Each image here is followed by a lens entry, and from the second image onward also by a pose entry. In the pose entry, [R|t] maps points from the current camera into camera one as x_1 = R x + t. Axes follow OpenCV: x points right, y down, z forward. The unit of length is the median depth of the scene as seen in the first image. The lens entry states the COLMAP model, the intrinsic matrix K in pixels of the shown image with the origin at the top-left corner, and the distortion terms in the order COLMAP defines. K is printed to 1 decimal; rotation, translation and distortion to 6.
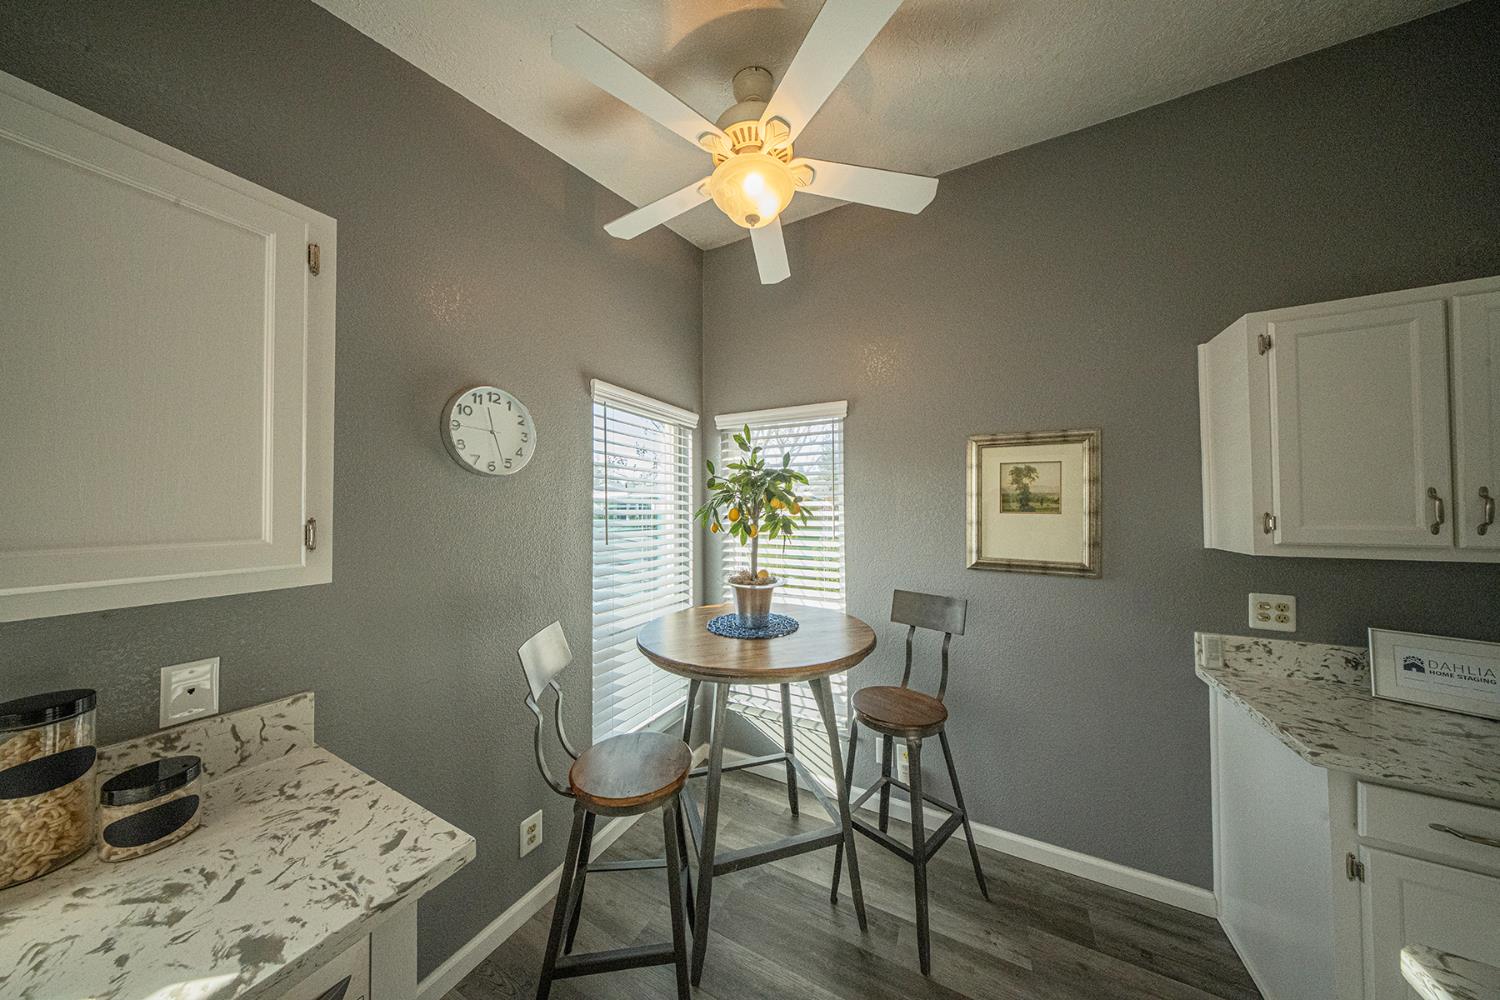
lens RADIAL K [[445.6, 0, 758.1], [0, 445.6, 506.6], [0, 0, 1]] dist [-0.002316, 0.000471]
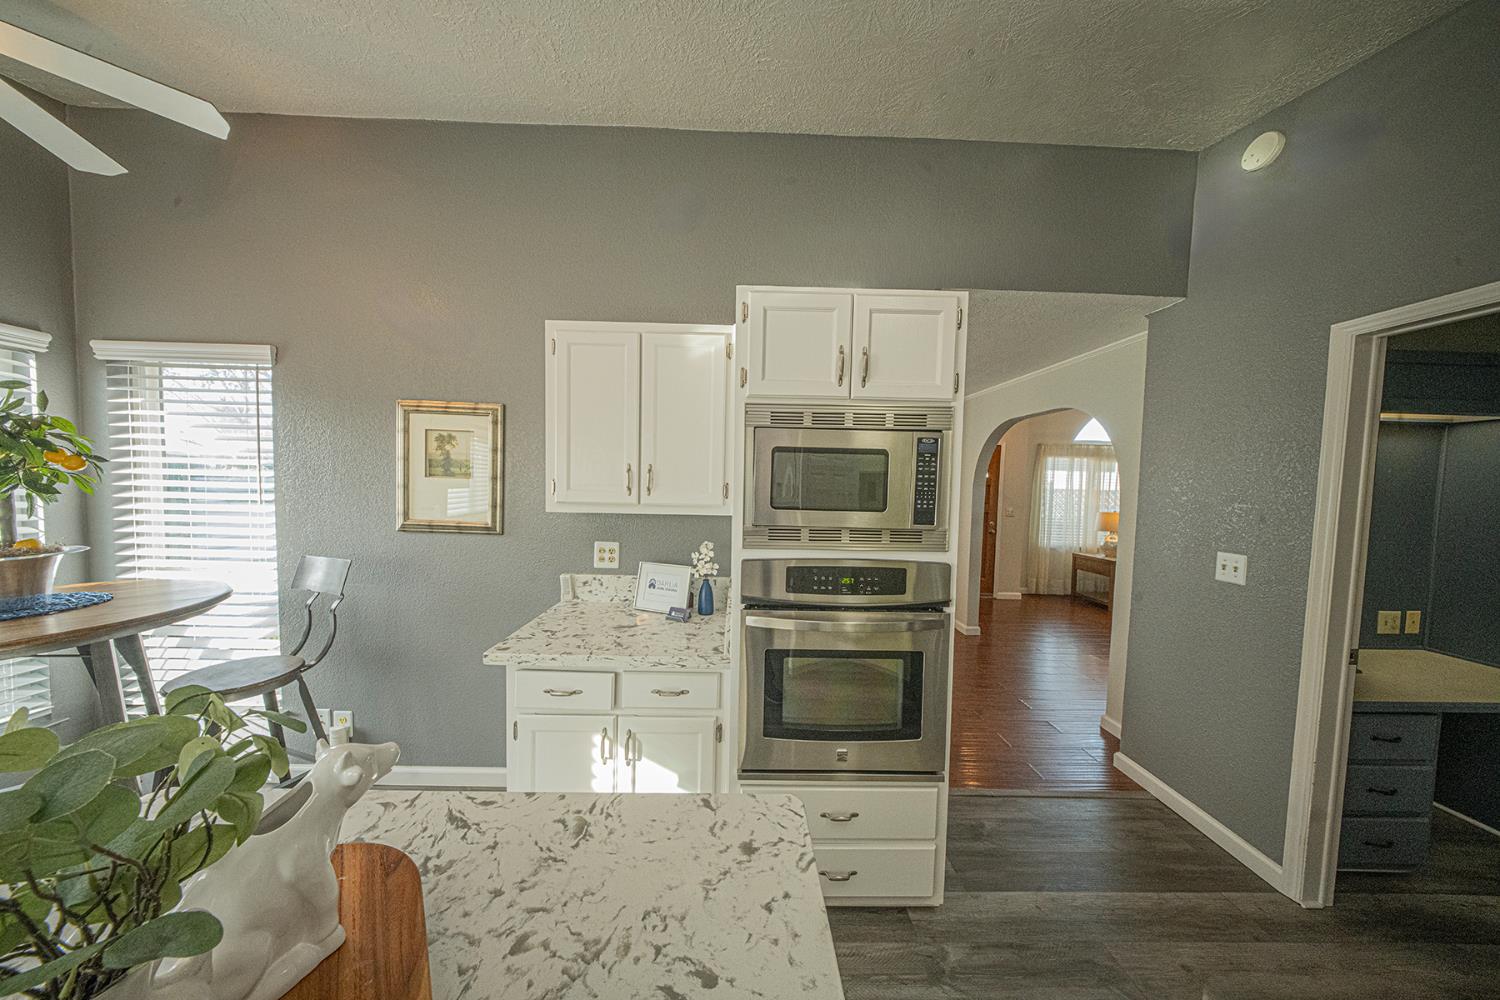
lens RADIAL K [[445.6, 0, 747.8], [0, 445.6, 514.9], [0, 0, 1]] dist [-0.002316, 0.000471]
pose [[0.875018, -0.012163, 0.483938, 0.708980], [-0.028288, 0.996691, 0.076199, 0.001772], [-0.483264, -0.080365, 0.871778, -0.297033]]
